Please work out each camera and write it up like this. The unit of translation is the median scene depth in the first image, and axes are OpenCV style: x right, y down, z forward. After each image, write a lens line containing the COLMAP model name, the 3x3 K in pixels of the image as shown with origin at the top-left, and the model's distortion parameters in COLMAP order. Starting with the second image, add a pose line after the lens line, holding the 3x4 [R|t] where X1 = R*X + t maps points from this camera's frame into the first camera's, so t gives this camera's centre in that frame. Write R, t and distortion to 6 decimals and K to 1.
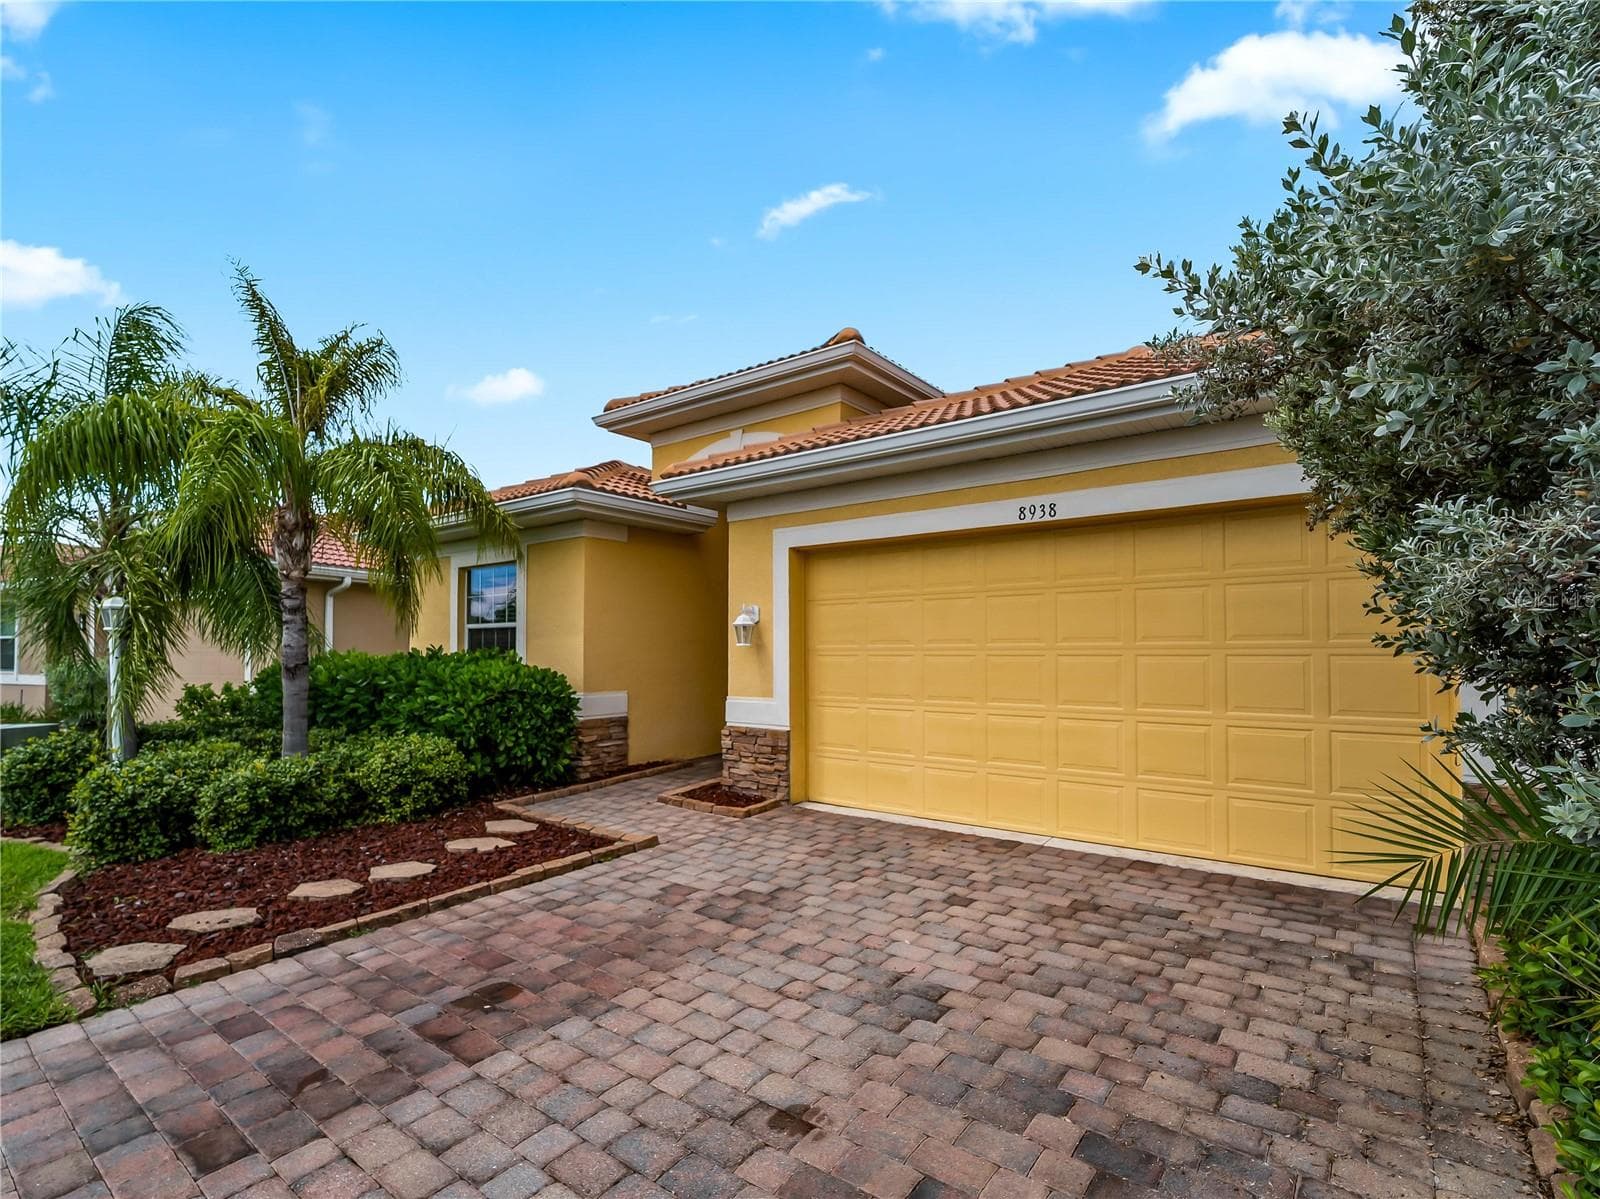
lens RADIAL K [[755.6, 0, 819.7], [0, 755.6, 632.9], [0, 0, 1]] dist [-0.002321, -0.000682]
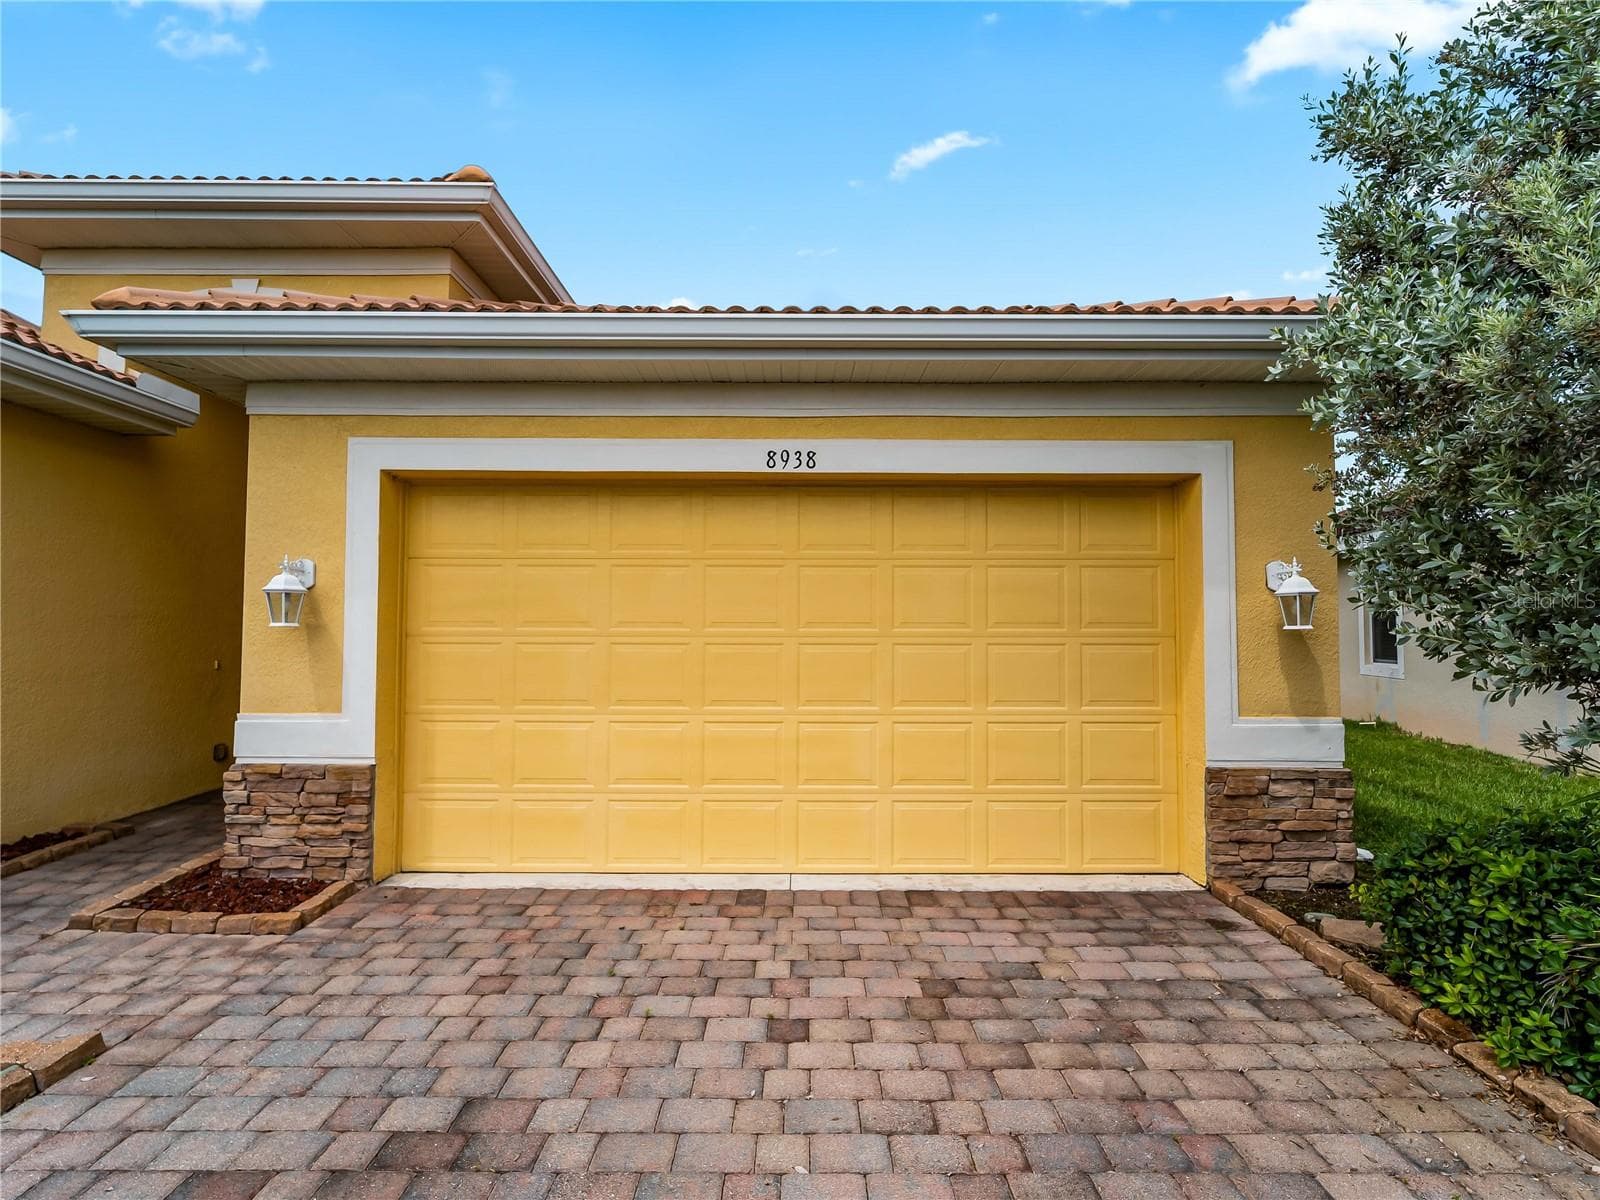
lens RADIAL K [[725.6, 0, 806.6], [0, 725.6, 609.8], [0, 0, 1]] dist [-0.001757, -0.001073]
pose [[0.801338, 0.024500, 0.597709, -0.142688], [-0.020233, 0.999699, -0.013852, 0.004373], [-0.597869, -0.000993, 0.801593, 0.392236]]
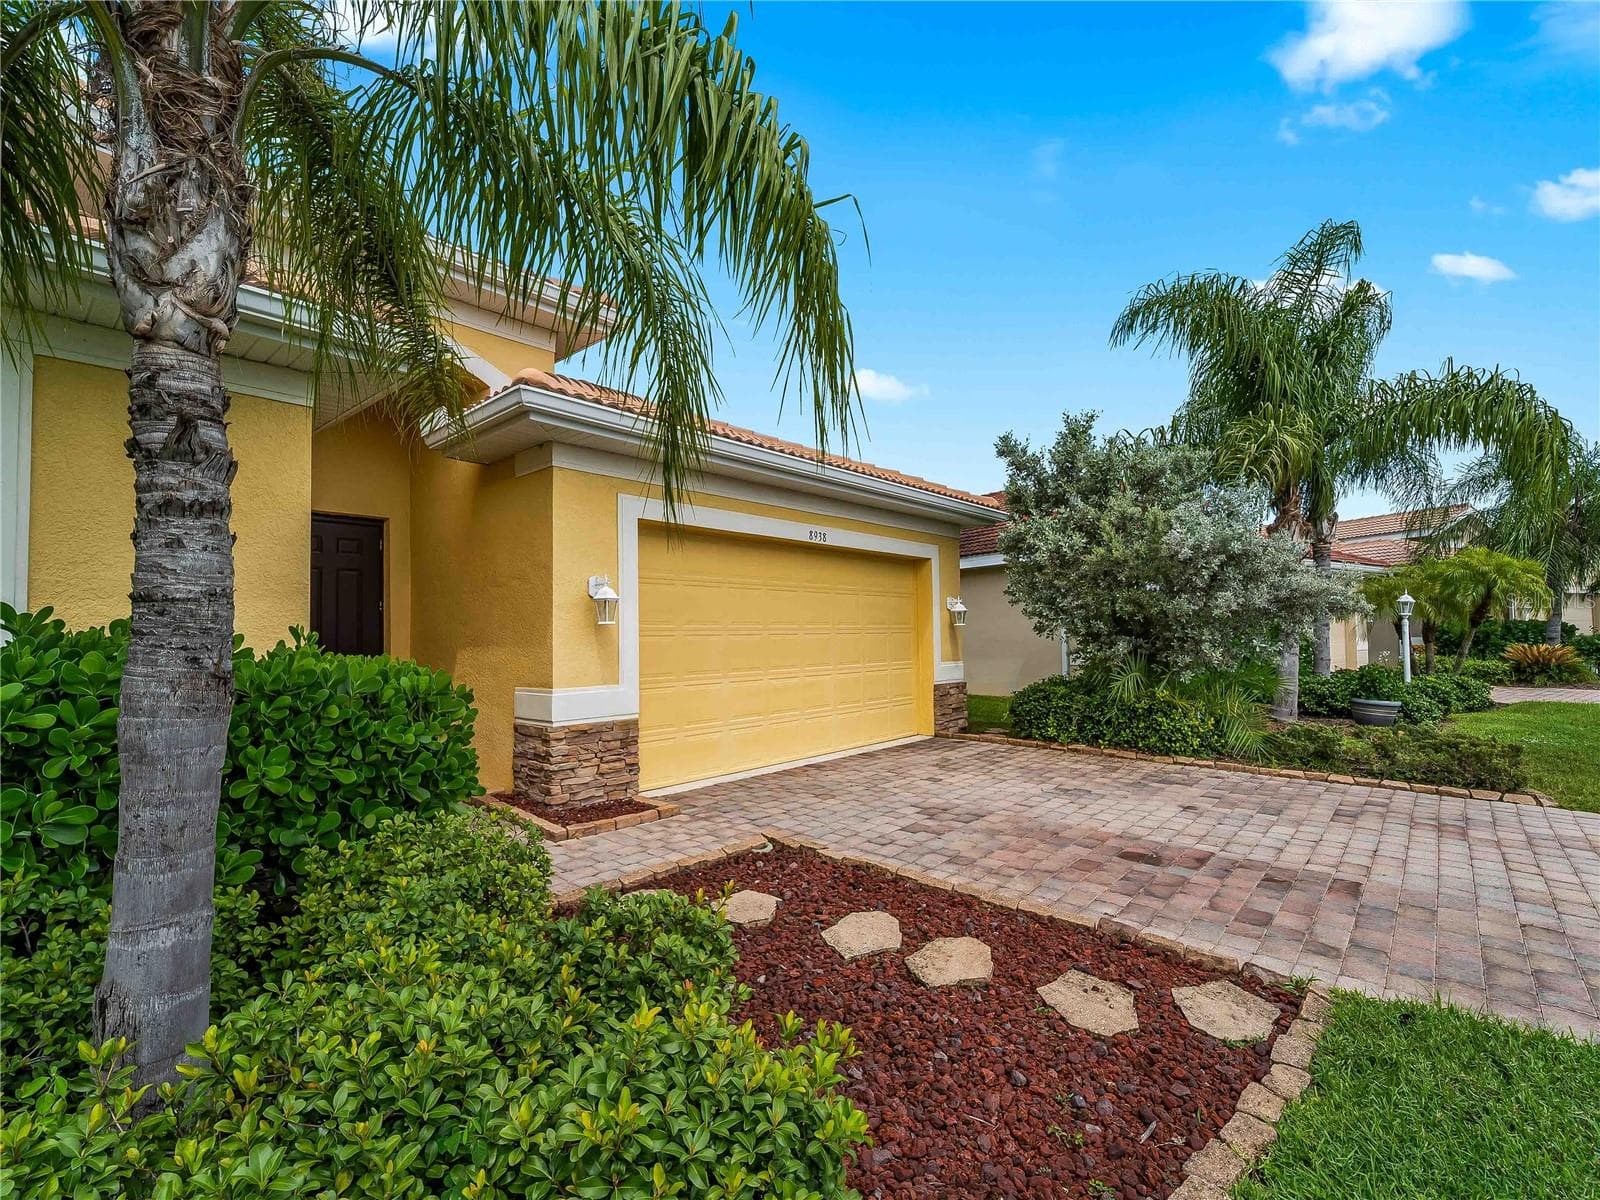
lens RADIAL K [[725.6, 0, 806.6], [0, 725.6, 609.8], [0, 0, 1]] dist [-0.001757, -0.001073]
pose [[0.078703, 0.038124, 0.996169, -1.127543], [-0.009988, 0.999248, -0.037453, 0.036741], [-0.996848, -0.007002, 0.079025, 0.910783]]
